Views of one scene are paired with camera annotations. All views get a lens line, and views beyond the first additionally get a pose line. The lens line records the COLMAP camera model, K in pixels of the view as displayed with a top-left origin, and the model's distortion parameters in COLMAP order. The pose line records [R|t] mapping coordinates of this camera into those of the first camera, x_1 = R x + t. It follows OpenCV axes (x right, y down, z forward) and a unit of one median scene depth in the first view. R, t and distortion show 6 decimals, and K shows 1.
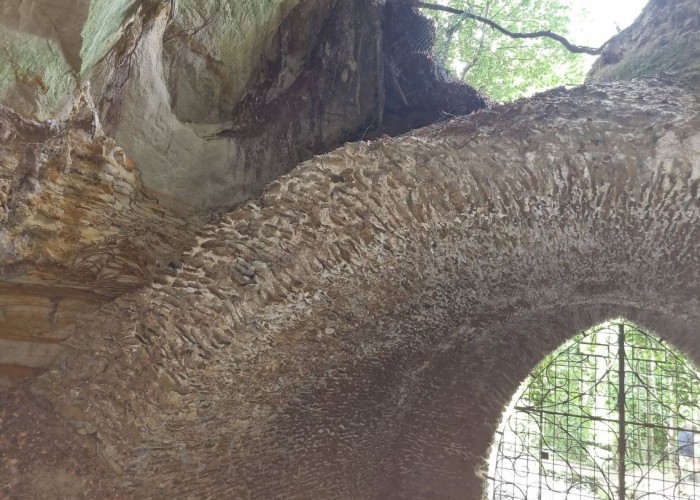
lens RADIAL K [[532.1, 0, 357.4], [0, 532.1, 249.0], [0, 0, 1]] dist [0.075924, -0.060474]
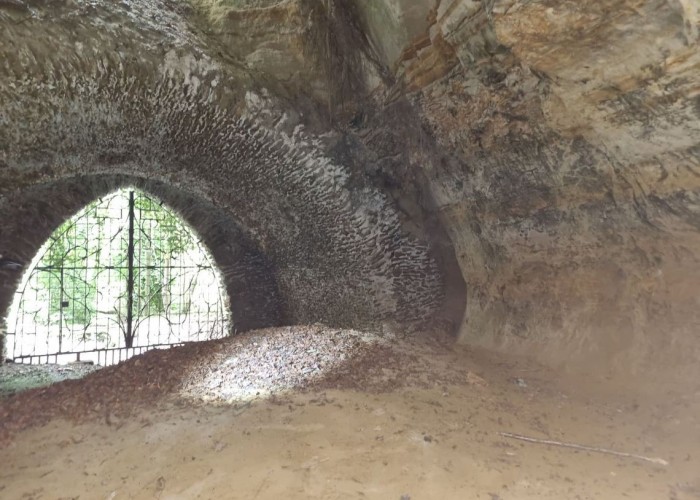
lens RADIAL K [[532.1, 0, 357.4], [0, 532.1, 249.0], [0, 0, 1]] dist [0.075924, -0.060474]
pose [[0.649920, -0.074073, 0.756384, -0.202064], [-0.084067, 0.982125, 0.168414, 0.028167], [-0.755339, -0.173043, 0.632076, -0.329309]]
